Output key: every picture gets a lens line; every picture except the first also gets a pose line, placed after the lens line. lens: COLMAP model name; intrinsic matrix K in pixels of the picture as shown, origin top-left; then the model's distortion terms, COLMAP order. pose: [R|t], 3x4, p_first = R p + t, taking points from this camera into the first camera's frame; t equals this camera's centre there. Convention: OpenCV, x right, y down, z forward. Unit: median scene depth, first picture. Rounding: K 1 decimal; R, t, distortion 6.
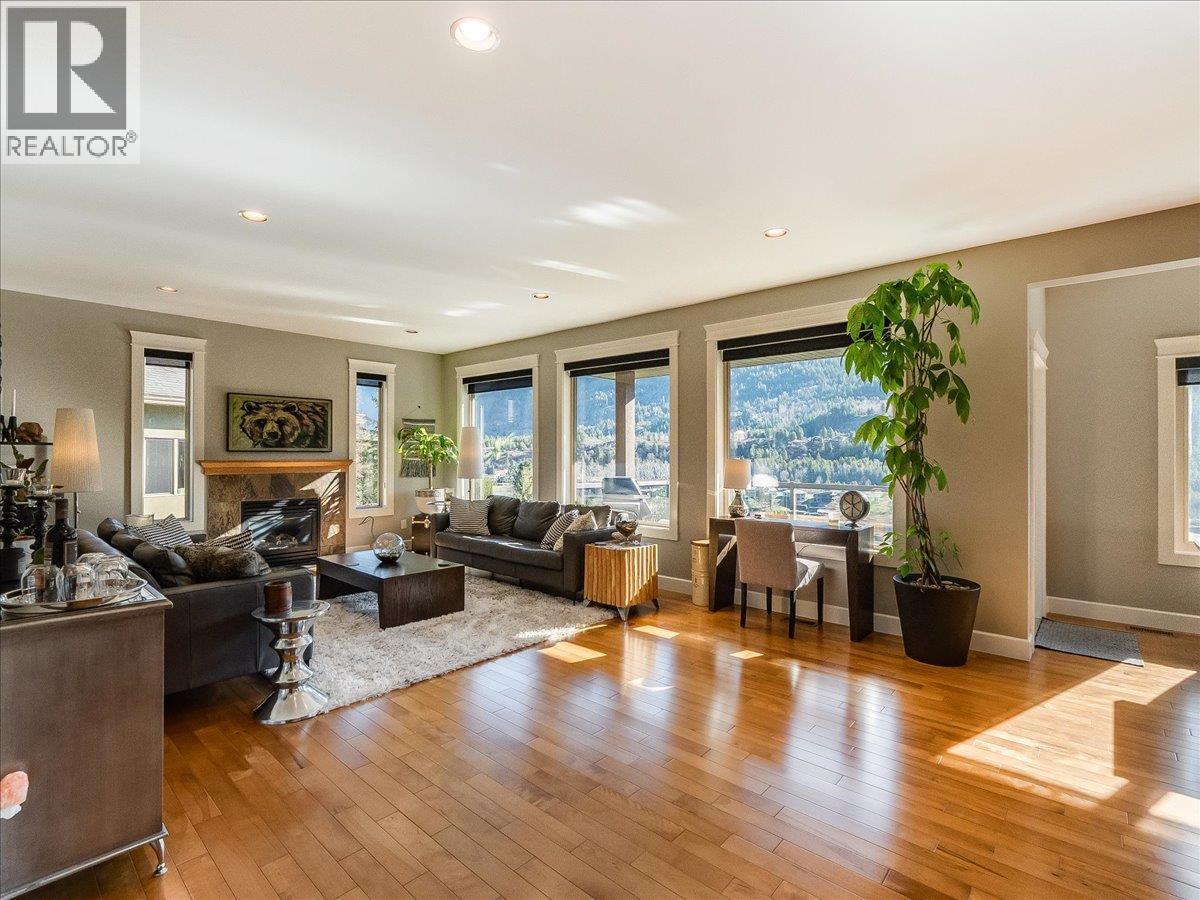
lens RADIAL K [[568.7, 0, 597.4], [0, 568.7, 459.0], [0, 0, 1]] dist [-0.021698, 0.000738]
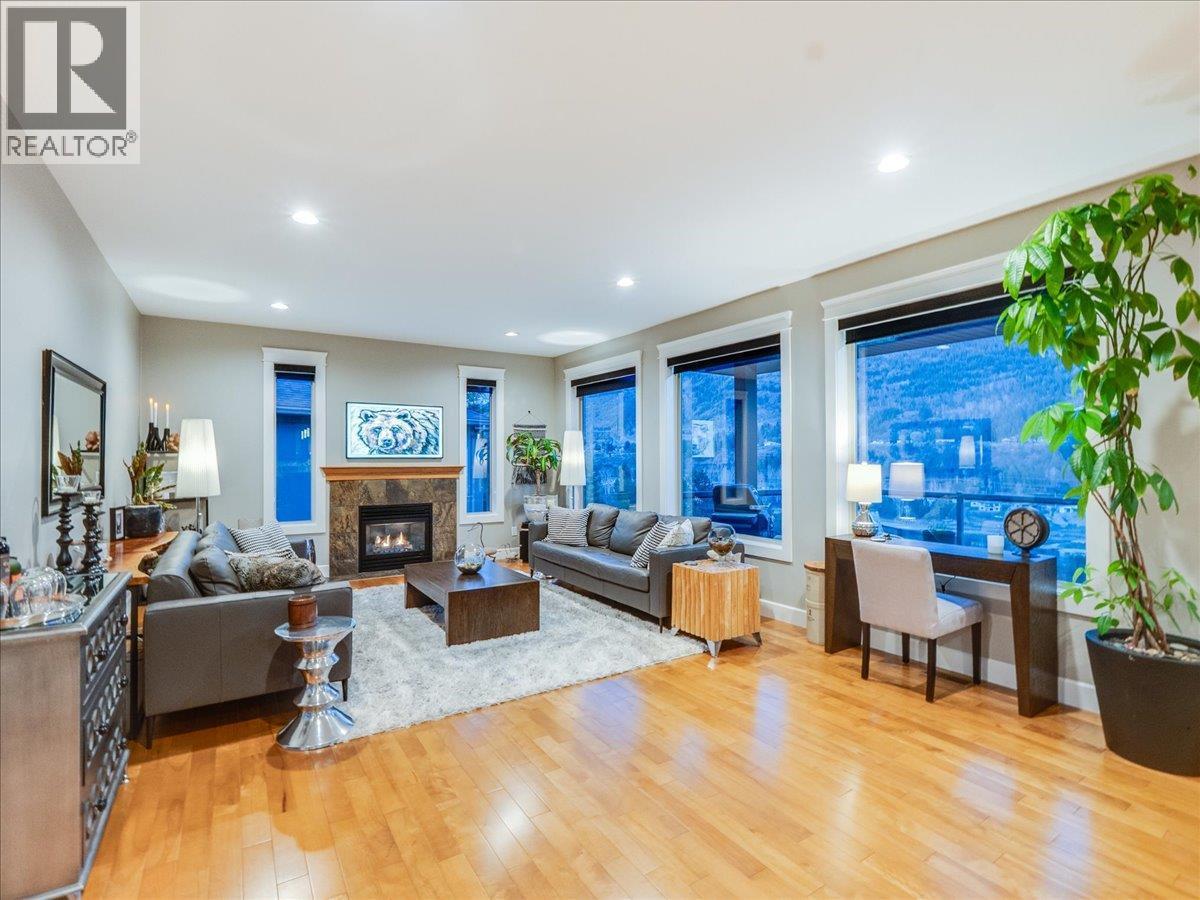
lens RADIAL K [[568.7, 0, 597.4], [0, 568.7, 459.0], [0, 0, 1]] dist [-0.021698, 0.000738]
pose [[0.964159, -0.005691, -0.265264, 0.086364], [0.003643, 0.999960, -0.008212, -0.001846], [0.265300, 0.006951, 0.964141, 0.117068]]
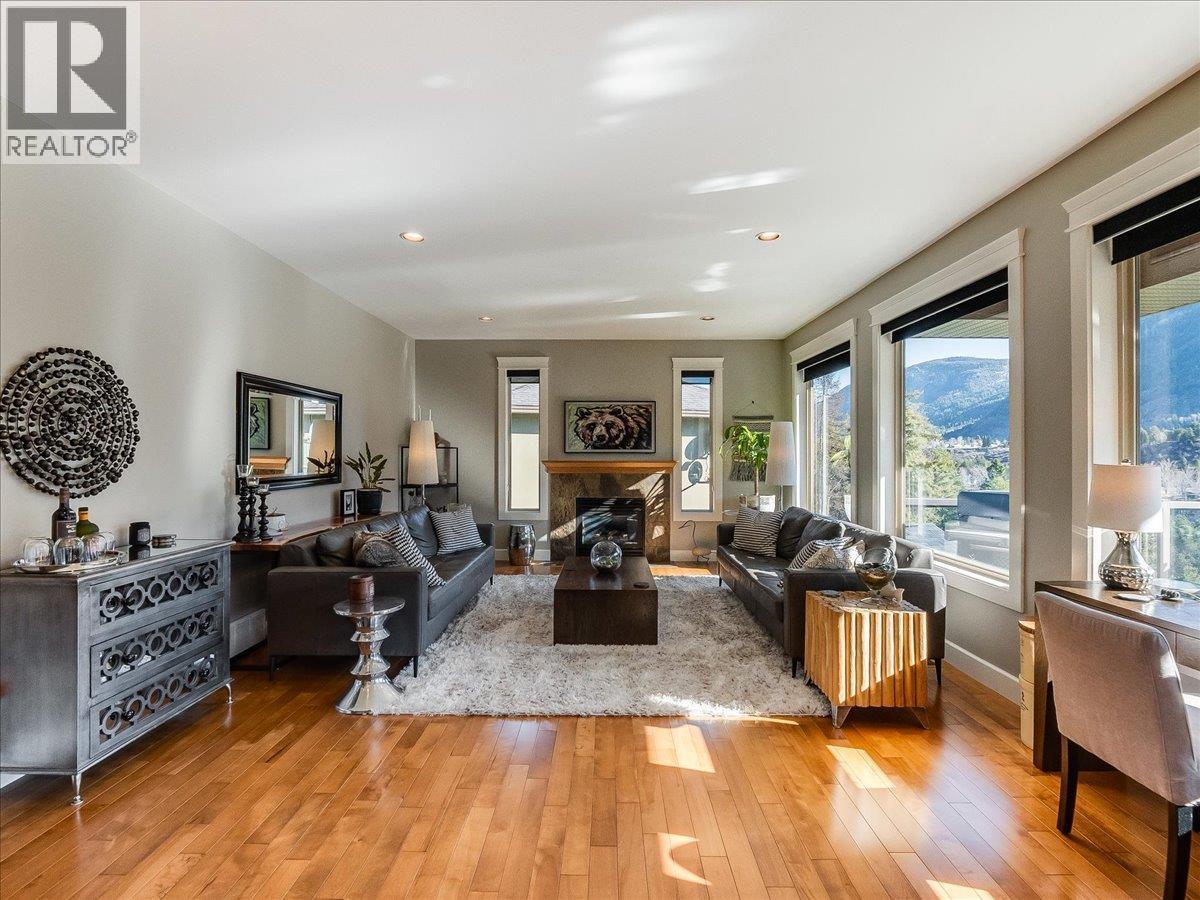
lens RADIAL K [[565.2, 0, 599.3], [0, 565.2, 459.2], [0, 0, 1]] dist [-0.014589, 0.000505]
pose [[0.659861, 0.004178, -0.751376, 0.275858], [-0.005222, 0.999986, 0.000974, -0.002402], [0.751370, 0.003281, 0.659873, 0.338335]]
